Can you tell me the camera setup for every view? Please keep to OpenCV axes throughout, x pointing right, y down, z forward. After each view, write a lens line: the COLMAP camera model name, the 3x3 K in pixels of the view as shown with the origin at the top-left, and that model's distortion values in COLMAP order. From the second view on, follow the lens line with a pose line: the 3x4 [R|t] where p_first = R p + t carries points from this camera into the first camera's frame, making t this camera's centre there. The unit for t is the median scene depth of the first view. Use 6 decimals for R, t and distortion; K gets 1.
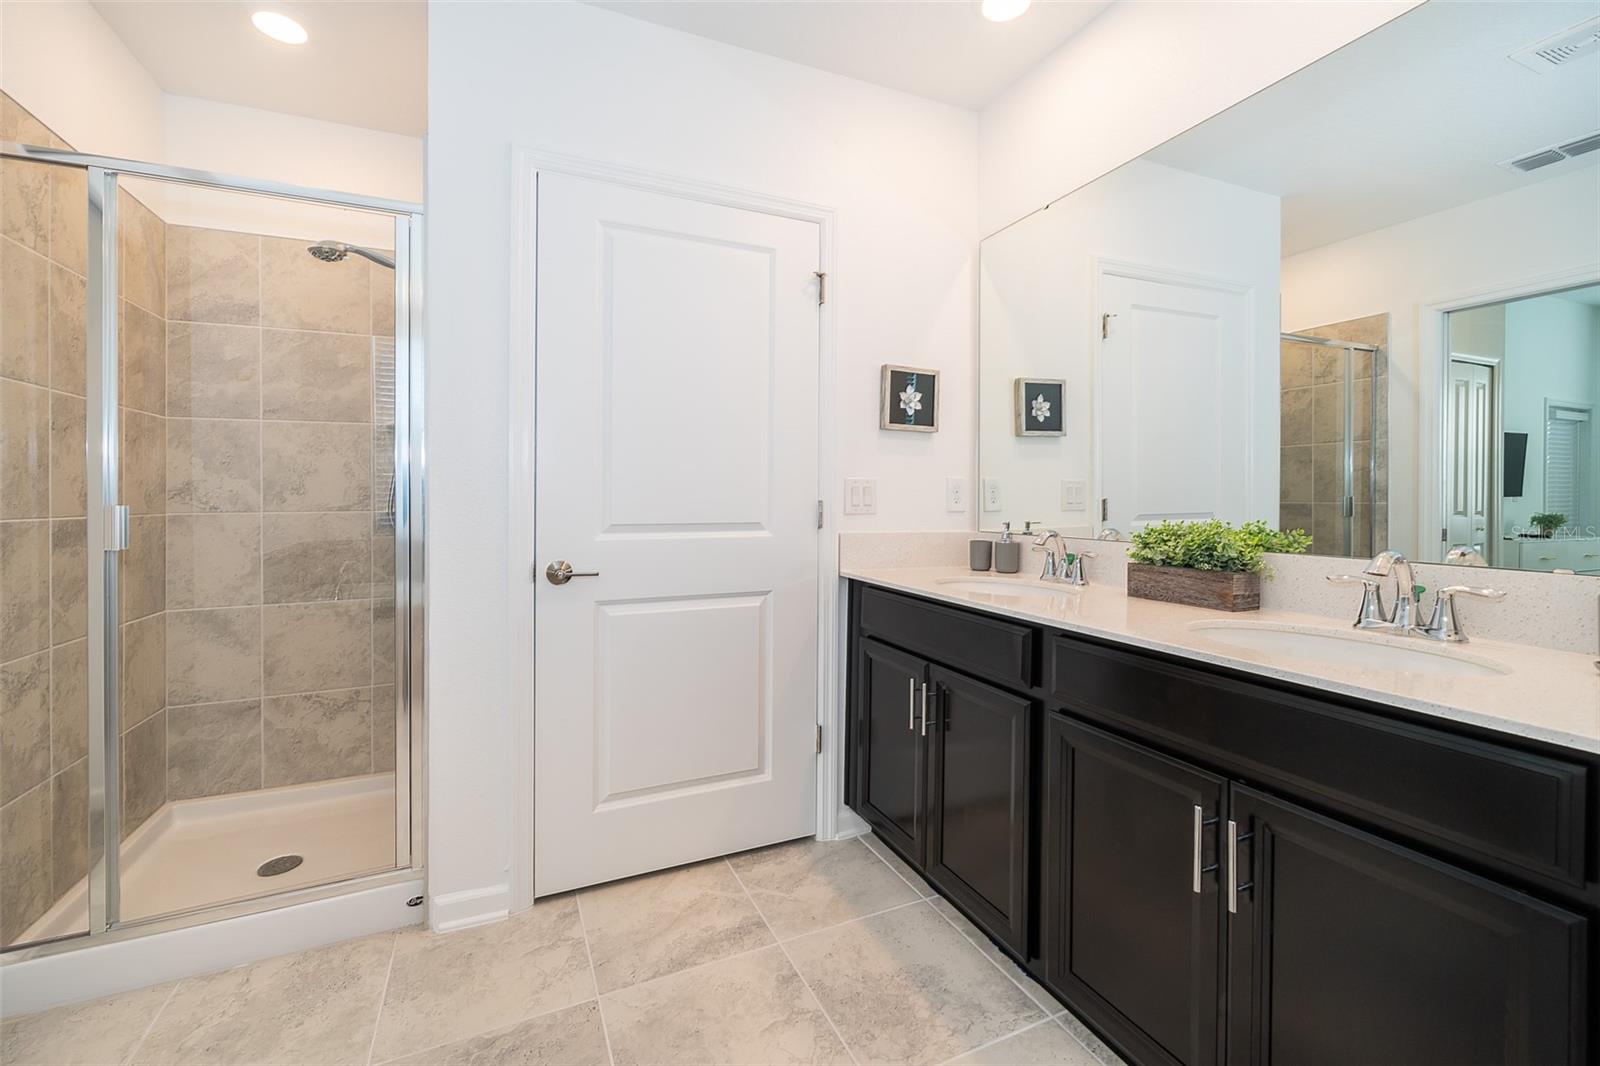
lens RADIAL K [[636.5, 0, 800.0], [0, 636.5, 533.0], [0, 0, 1]] dist [0.000056, 0.000001]
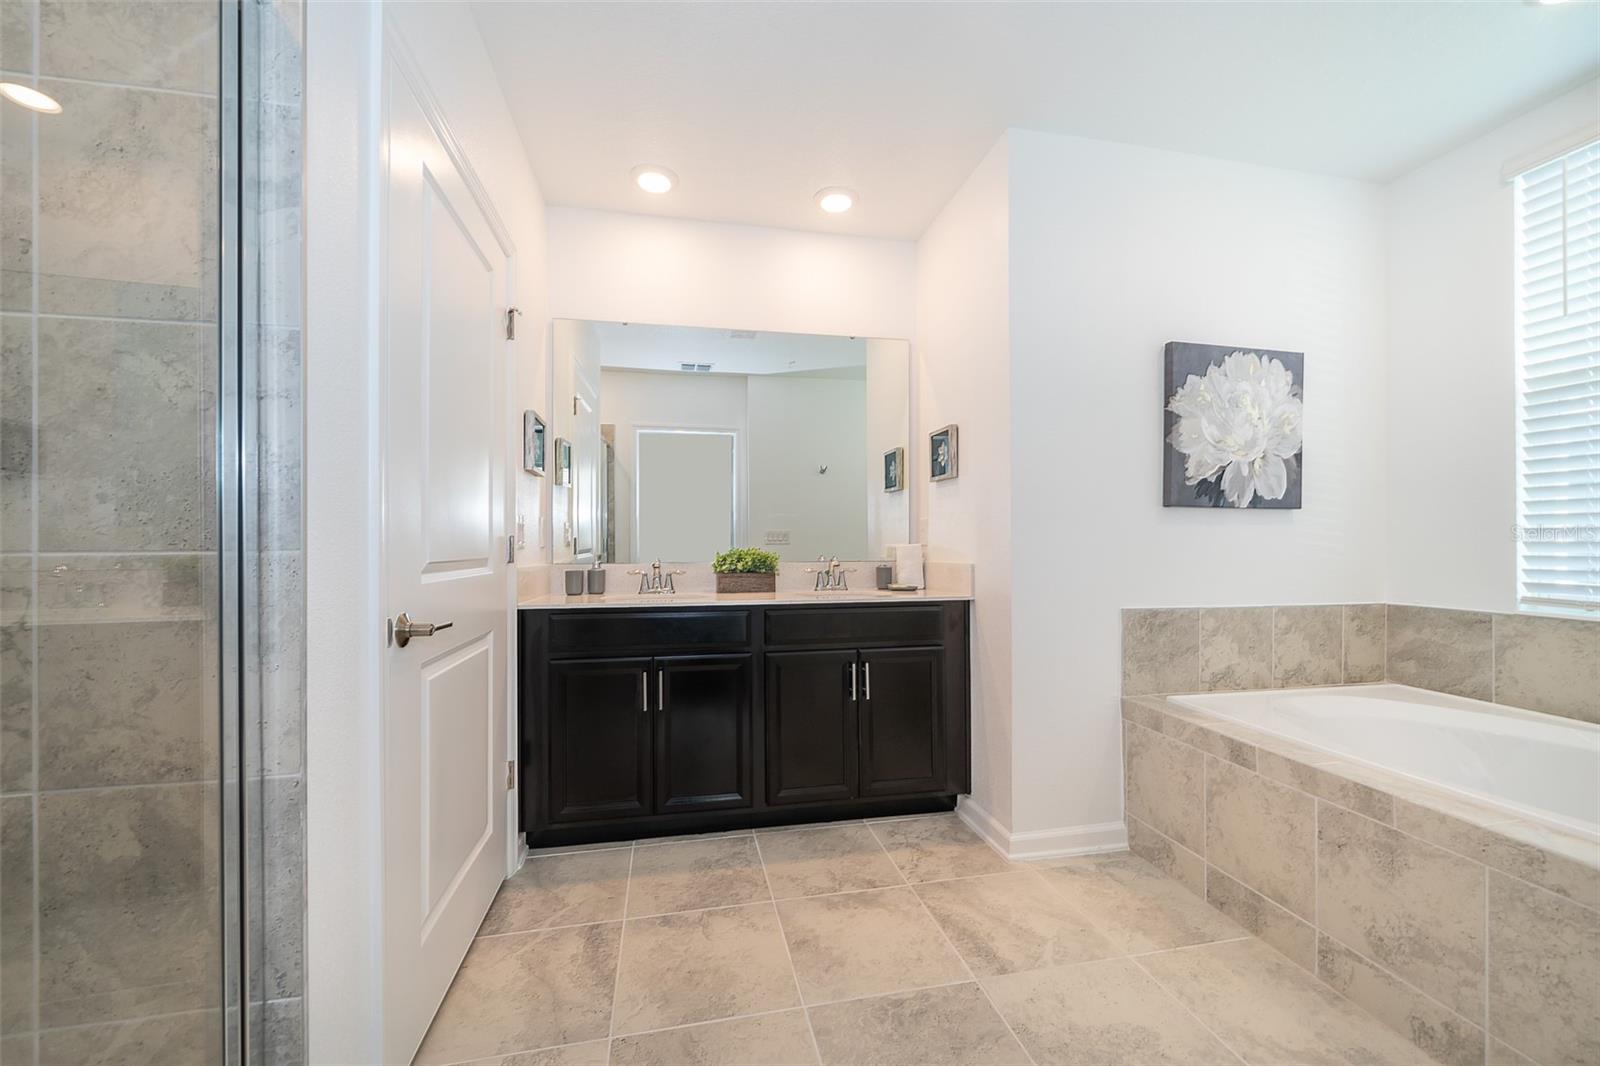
lens RADIAL K [[636.5, 0, 800.0], [0, 636.5, 533.0], [0, 0, 1]] dist [0.000056, 0.000001]
pose [[0.192723, 0.013363, 0.981162, -1.150799], [0.046247, 0.998672, -0.022686, -0.014393], [-0.980163, 0.049748, 0.191849, 0.449784]]
